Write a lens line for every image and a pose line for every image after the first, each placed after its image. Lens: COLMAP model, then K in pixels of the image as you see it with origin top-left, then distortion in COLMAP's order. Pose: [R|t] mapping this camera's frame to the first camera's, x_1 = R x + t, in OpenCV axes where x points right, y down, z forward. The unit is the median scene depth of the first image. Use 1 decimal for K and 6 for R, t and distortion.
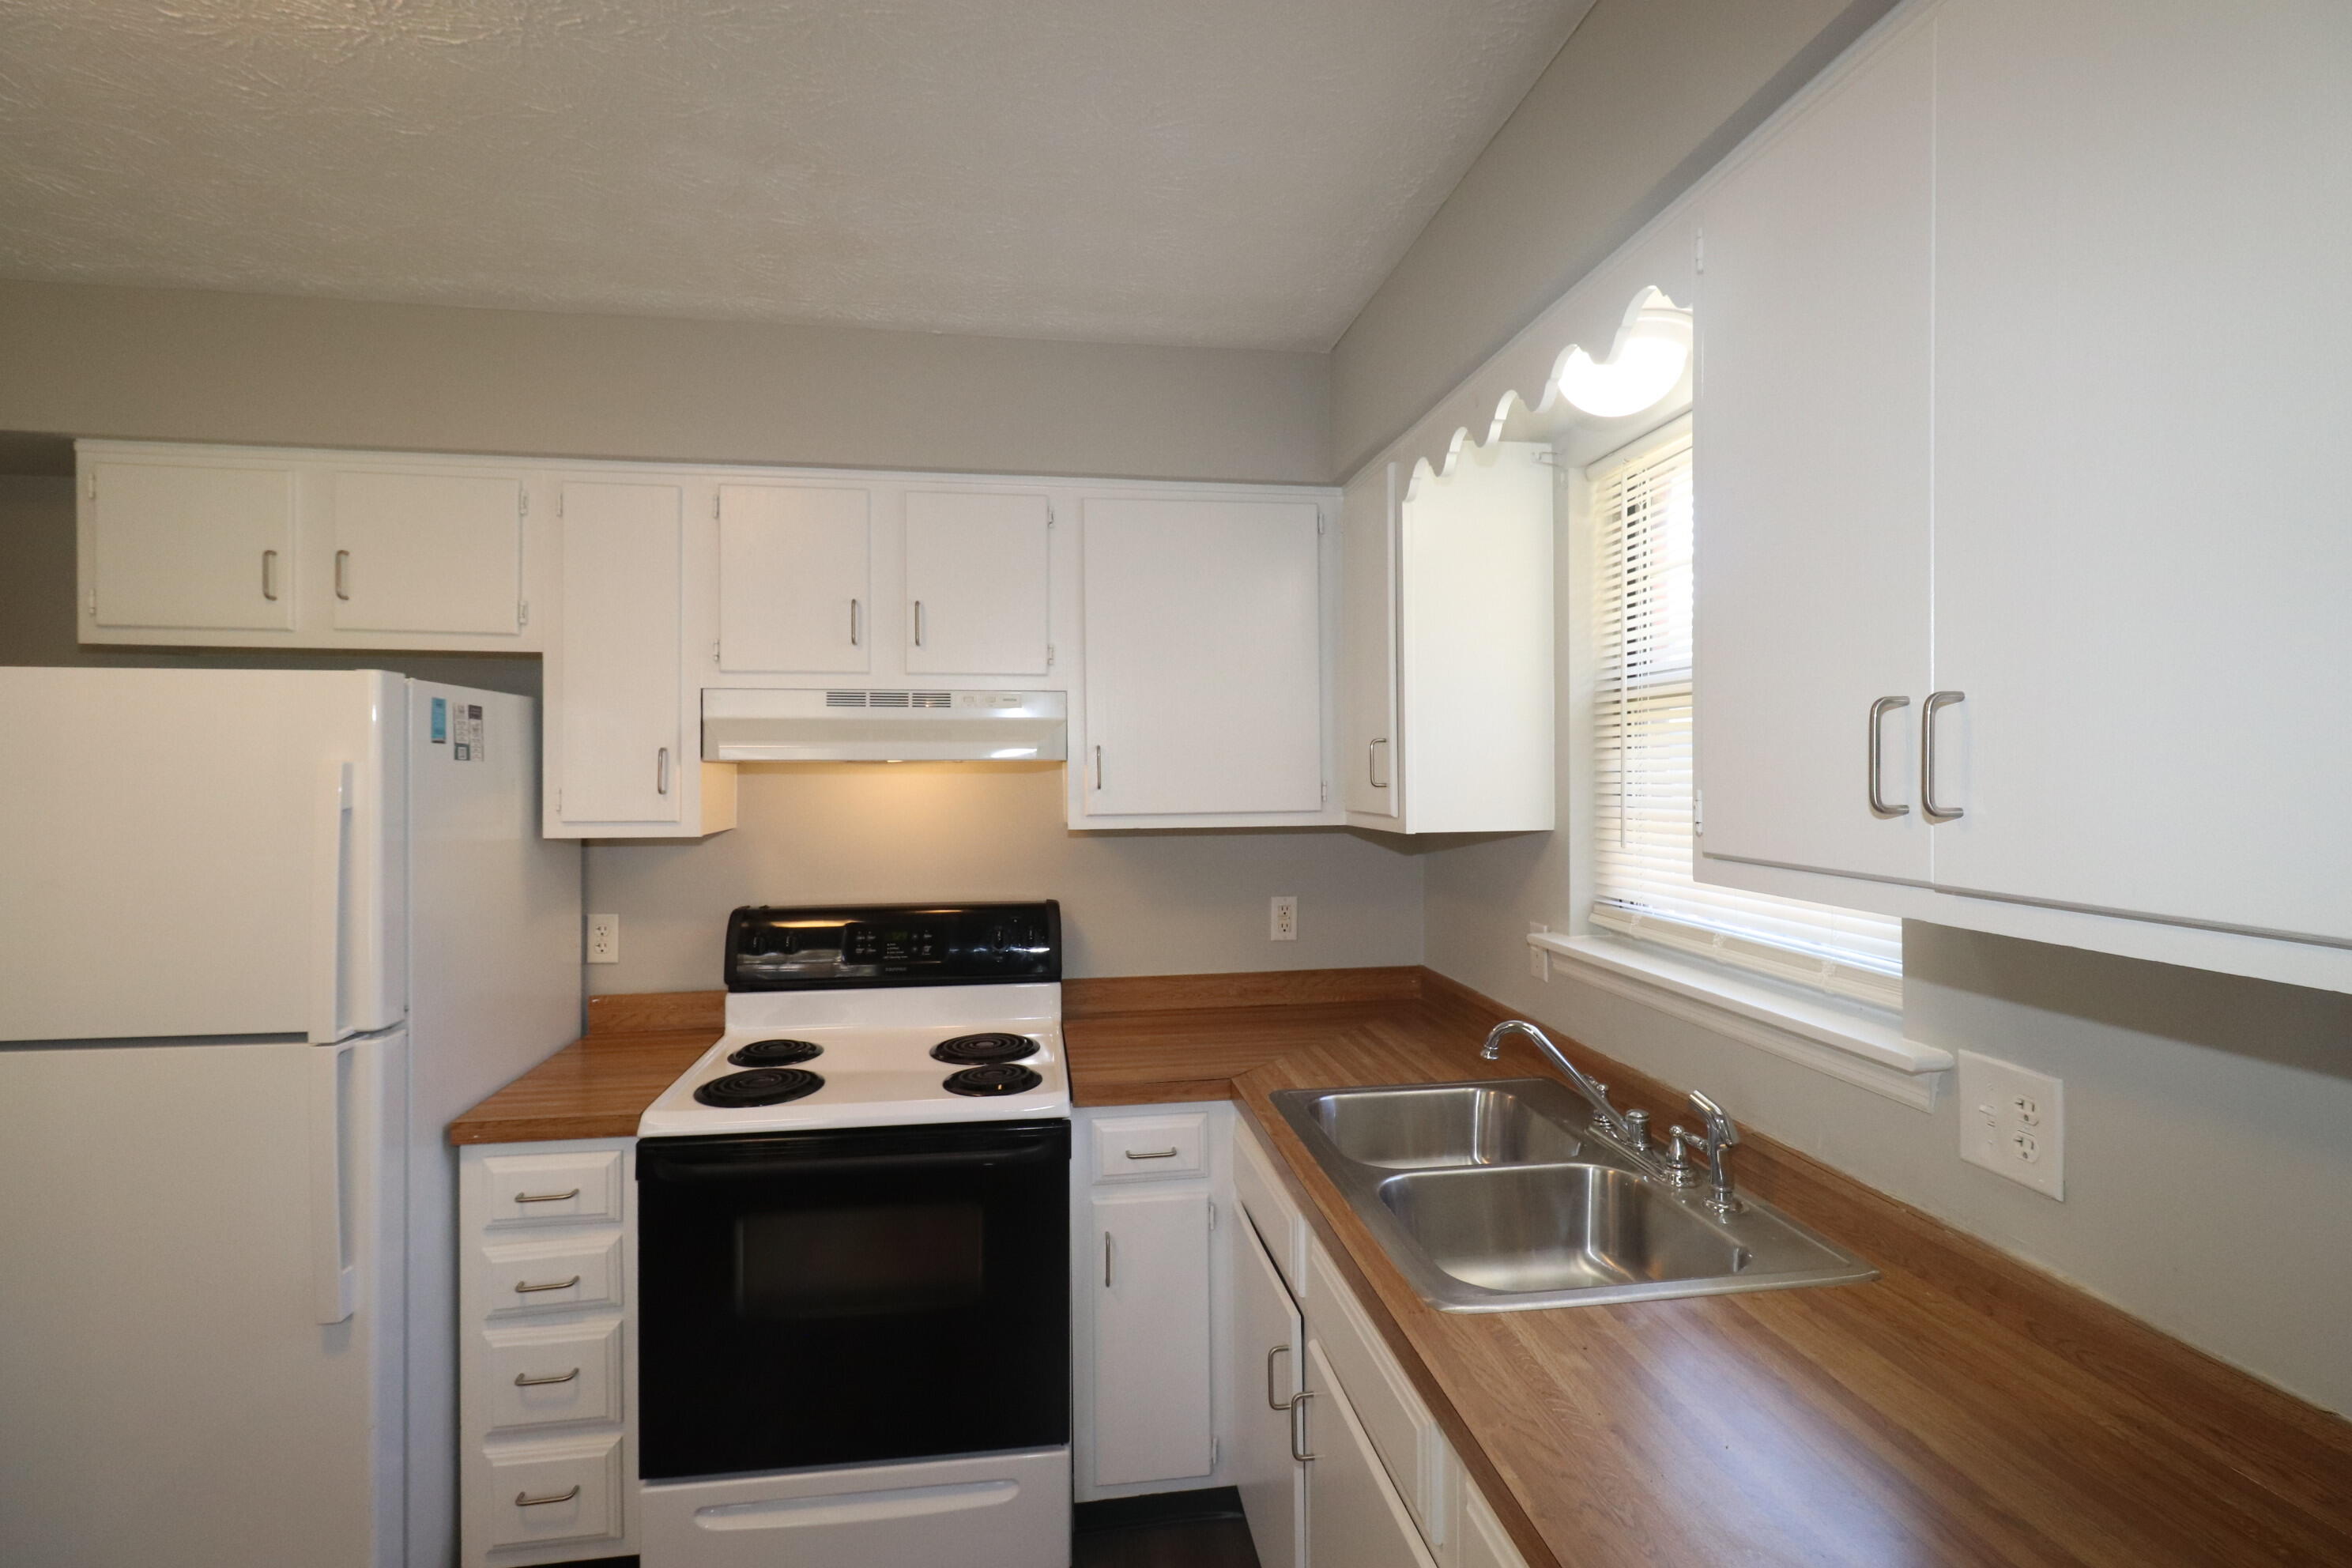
lens RADIAL K [[1092.9, 0, 1177.5], [0, 1092.9, 765.6], [0, 0, 1]] dist [0.003108, -0.000255]
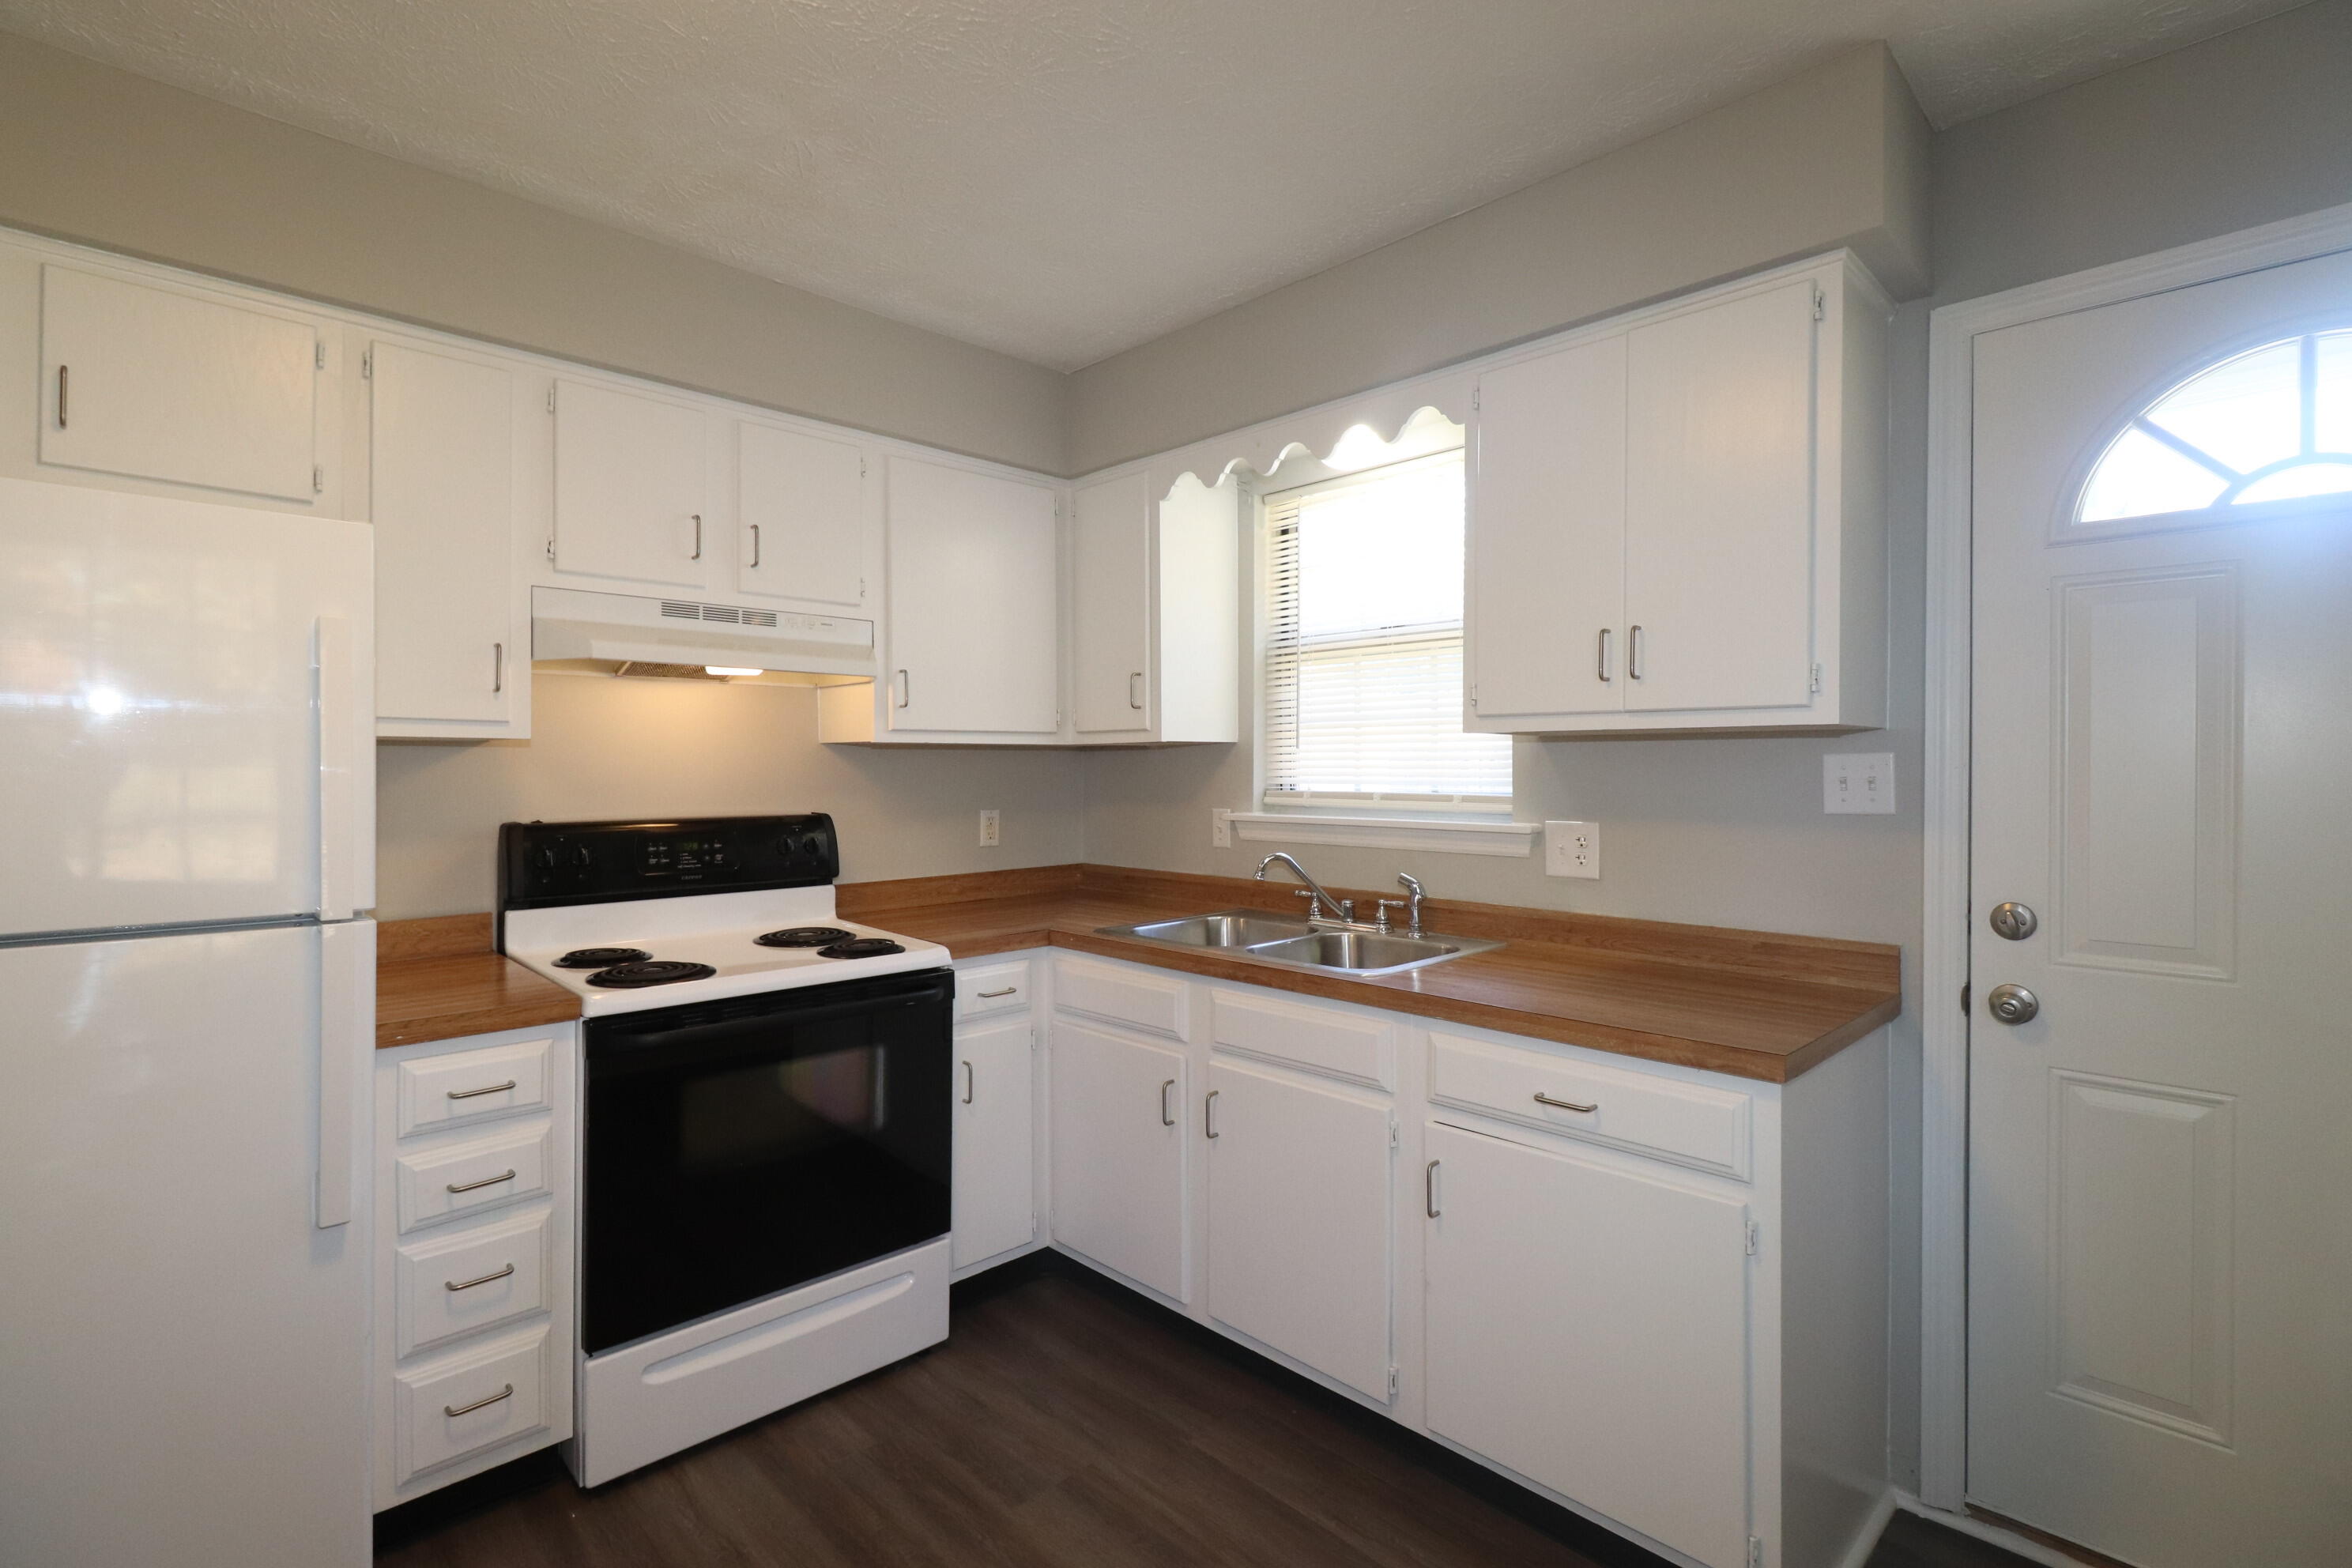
lens RADIAL K [[1089.3, 0, 1172.7], [0, 1089.3, 772.5], [0, 0, 1]] dist [0.000822, -0.000611]
pose [[0.809228, 0.000923, 0.587493, -0.556105], [-0.003423, 0.999989, 0.003145, 0.091999], [-0.587484, -0.004556, 0.809223, -0.116322]]
